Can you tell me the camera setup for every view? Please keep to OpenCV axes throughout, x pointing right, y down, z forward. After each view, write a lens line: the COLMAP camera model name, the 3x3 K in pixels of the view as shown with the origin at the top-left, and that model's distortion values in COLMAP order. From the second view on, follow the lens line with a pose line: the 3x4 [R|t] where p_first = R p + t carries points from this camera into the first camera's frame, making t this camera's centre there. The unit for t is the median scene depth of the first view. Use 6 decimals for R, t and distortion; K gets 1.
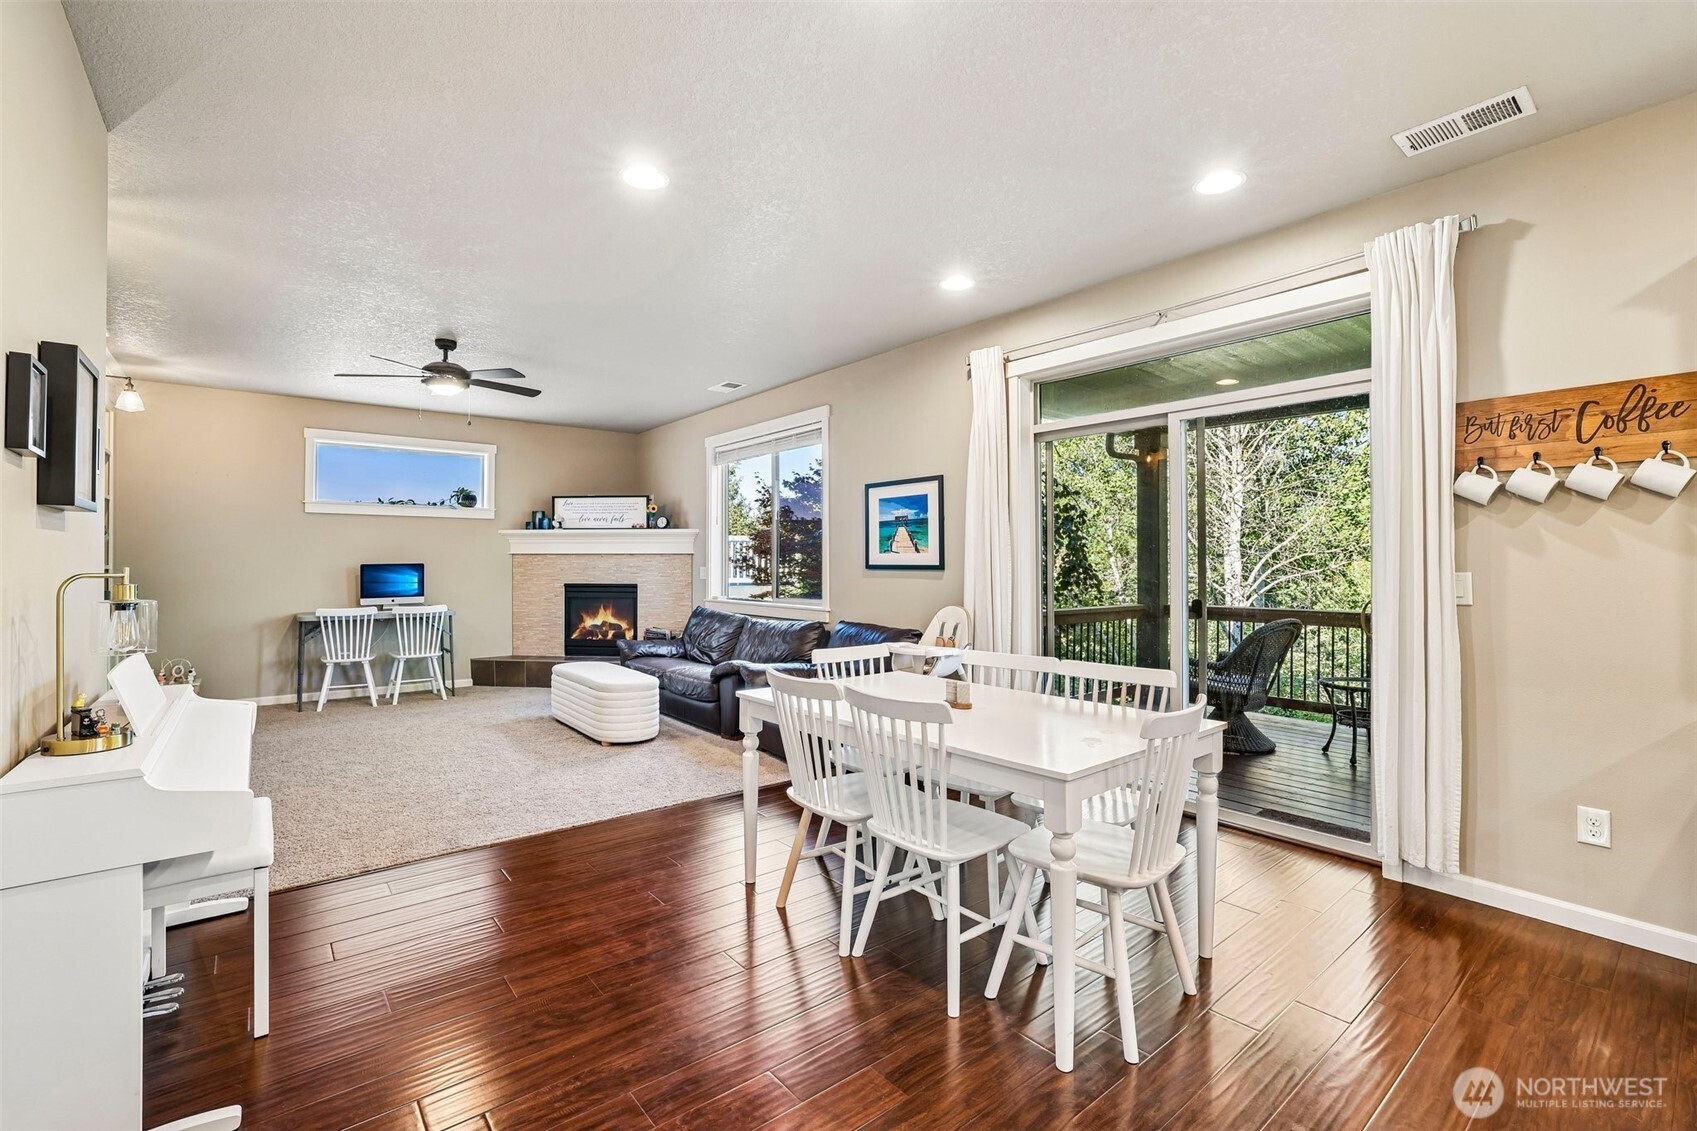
lens RADIAL K [[735.0, 0, 855.5], [0, 735.0, 557.6], [0, 0, 1]] dist [-0.047456, -0.000137]
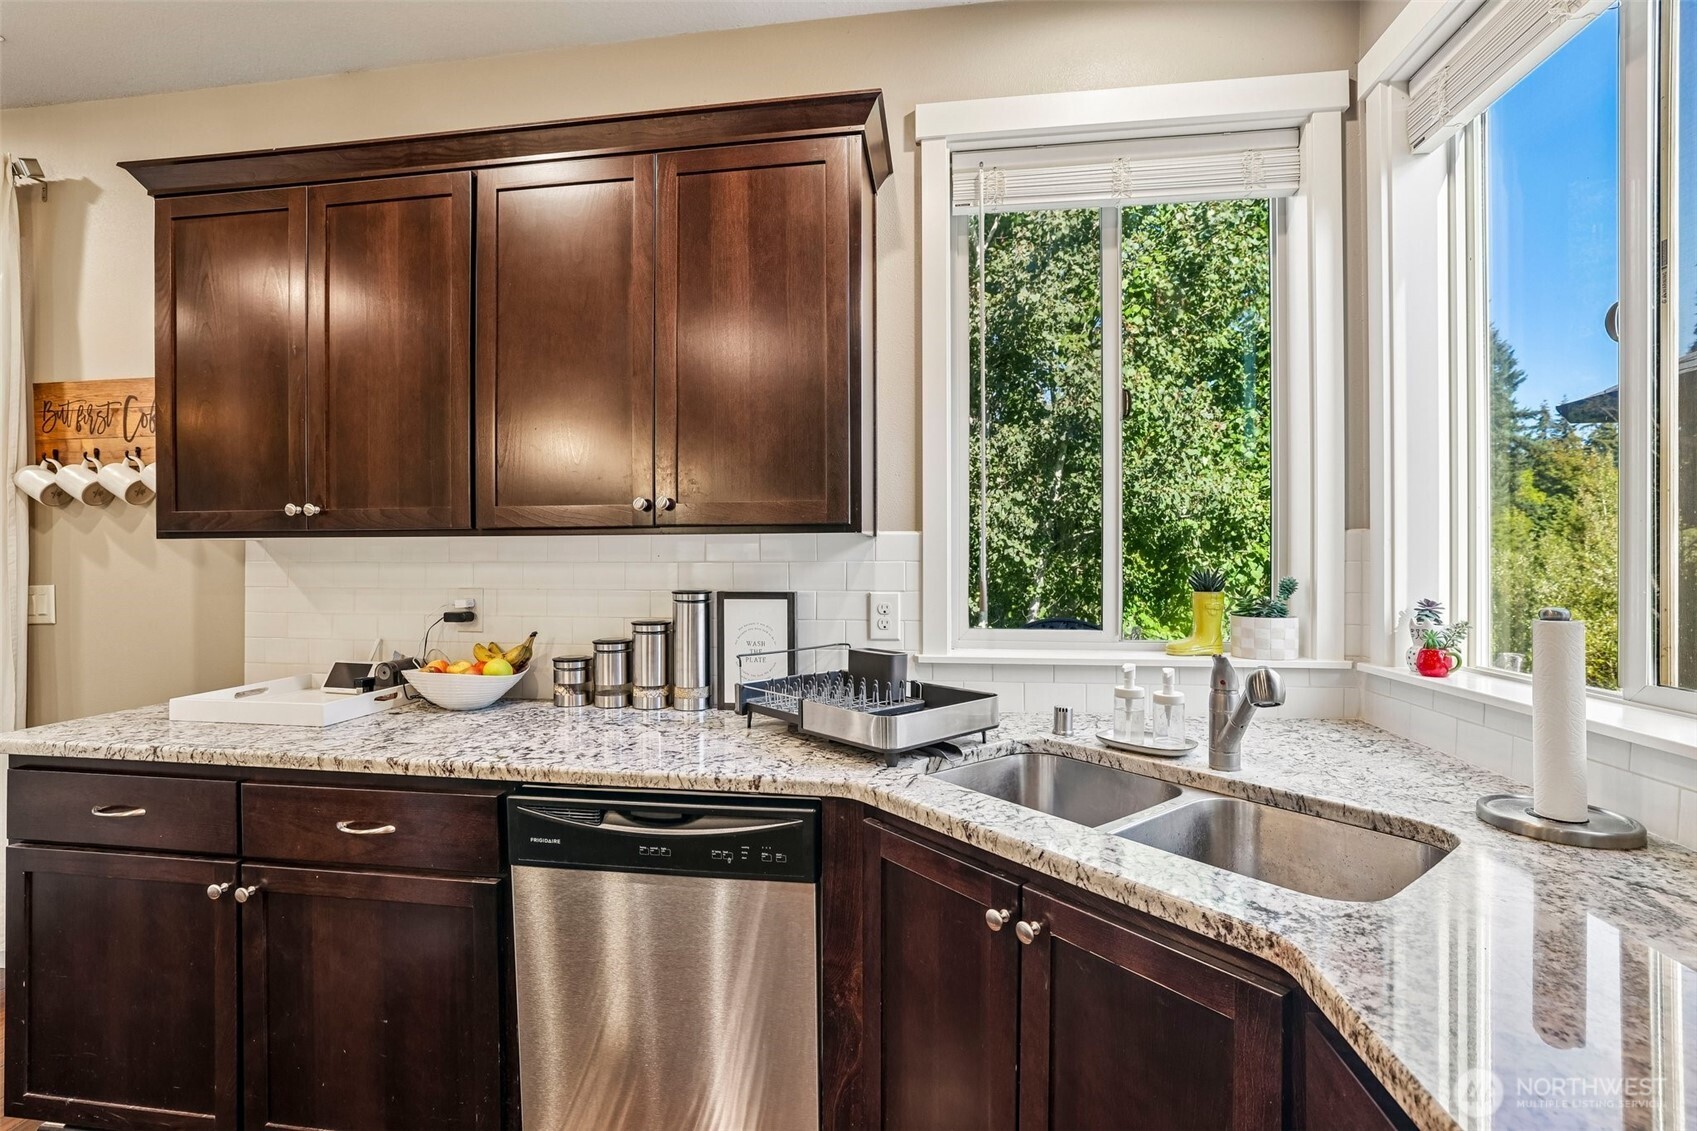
lens RADIAL K [[780.8, 0, 841.4], [0, 780.8, 558.4], [0, 0, 1]] dist [-0.015179, 0.004323]
pose [[0.733755, 0.010194, 0.679337, 0.972954], [-0.010726, 0.999937, -0.003419, -0.017280], [-0.679329, -0.004778, 0.733818, -0.347309]]
